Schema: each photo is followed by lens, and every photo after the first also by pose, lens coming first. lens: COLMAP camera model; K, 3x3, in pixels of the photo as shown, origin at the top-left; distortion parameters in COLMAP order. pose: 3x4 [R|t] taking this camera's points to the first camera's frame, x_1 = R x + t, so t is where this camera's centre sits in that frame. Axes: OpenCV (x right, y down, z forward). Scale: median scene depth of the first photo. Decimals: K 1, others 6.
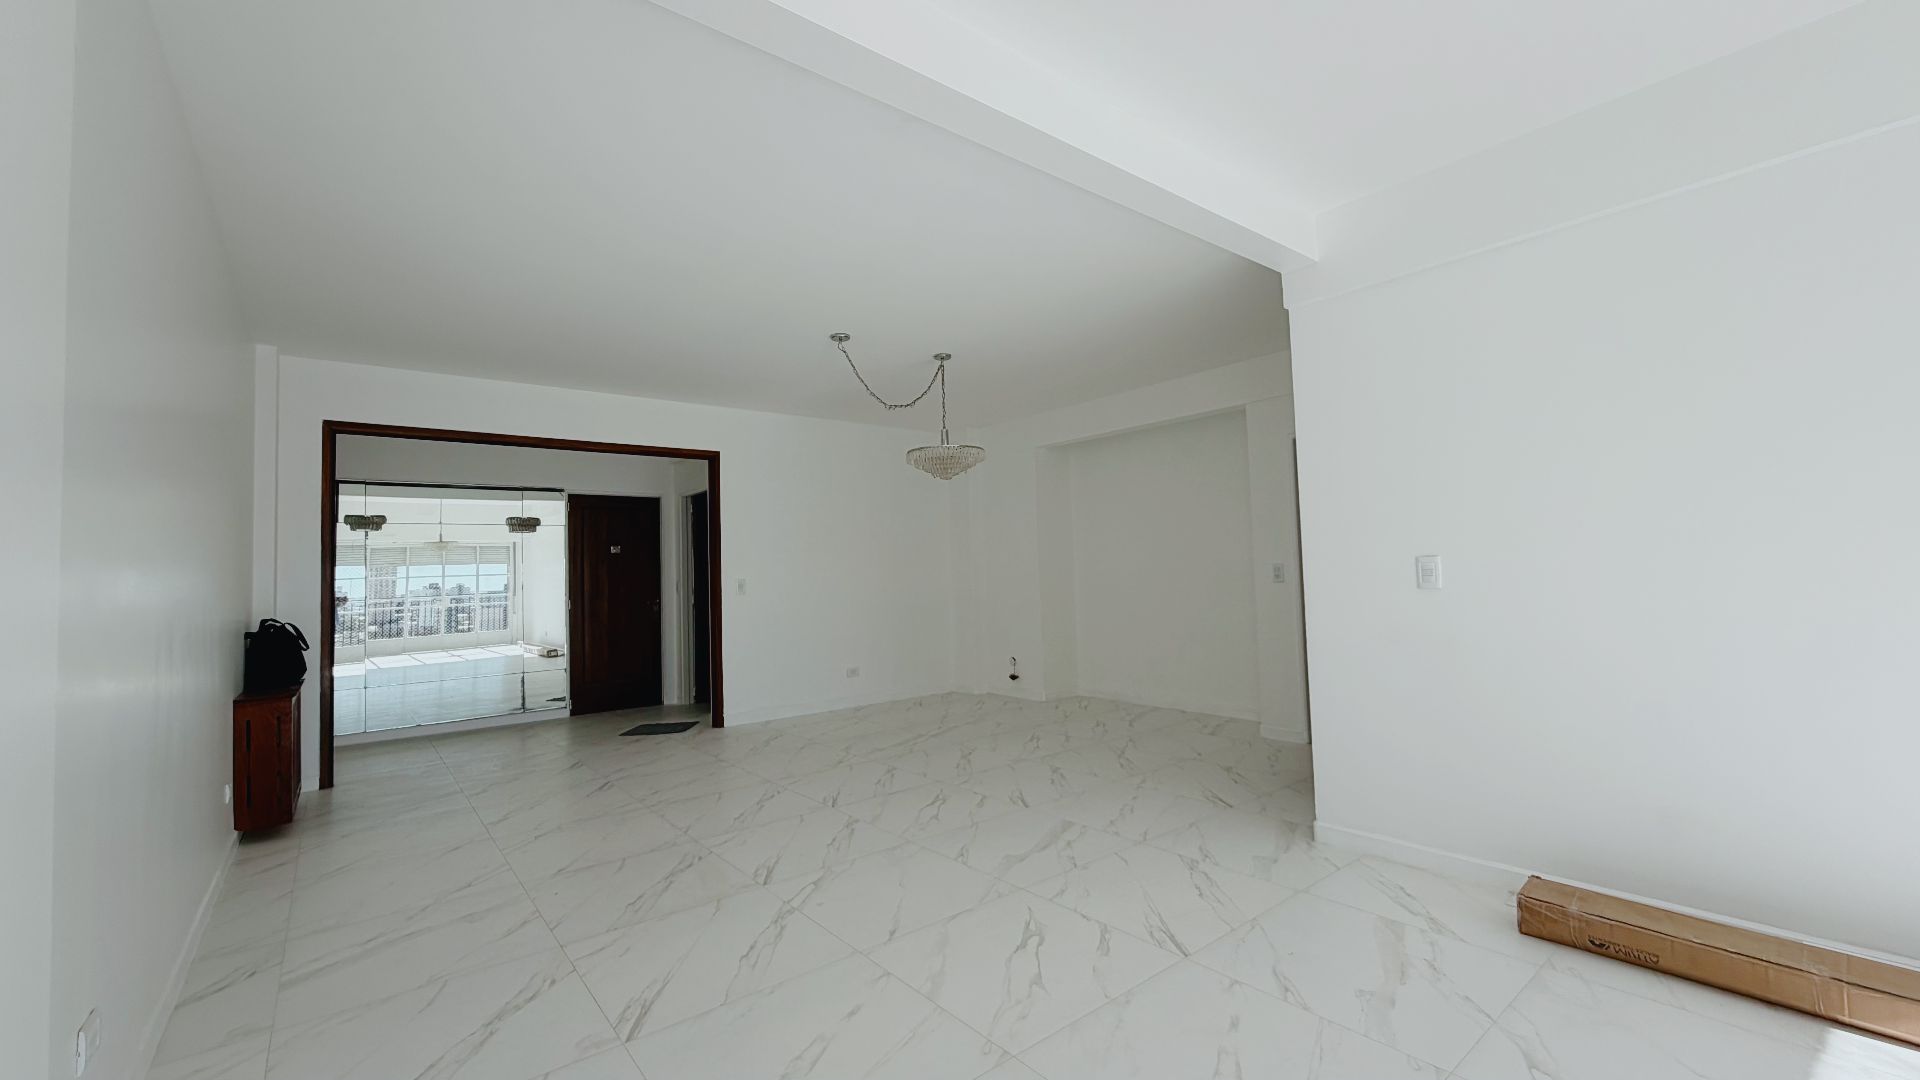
lens RADIAL K [[772.1, 0, 964.0], [0, 772.1, 541.3], [0, 0, 1]] dist [0.001616, -0.000058]
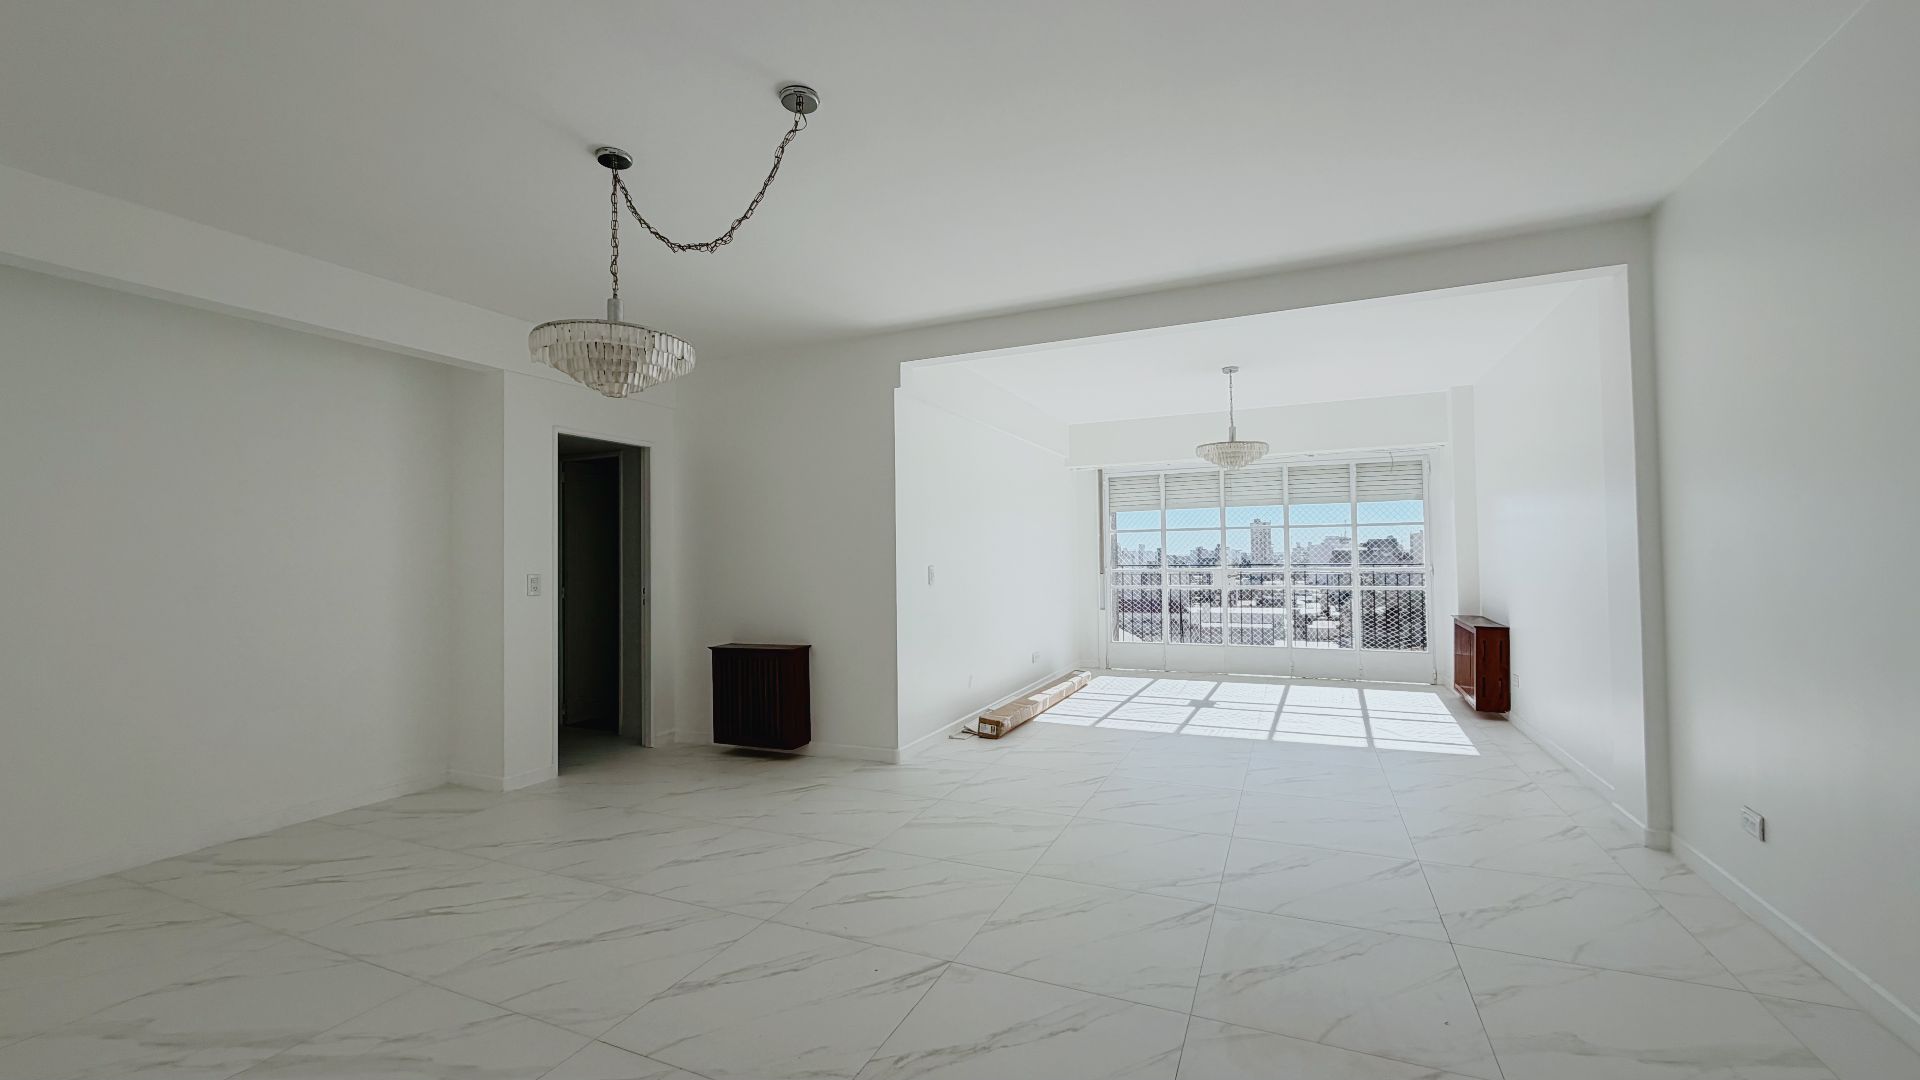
lens RADIAL K [[772.1, 0, 964.0], [0, 772.1, 540.7], [0, 0, 1]] dist [0.001616, -0.000058]
pose [[-0.461482, 0.057730, 0.885269, -0.905669], [-0.013649, 0.997300, -0.072151, 0.085043], [-0.887044, -0.045379, -0.459448, 1.617044]]
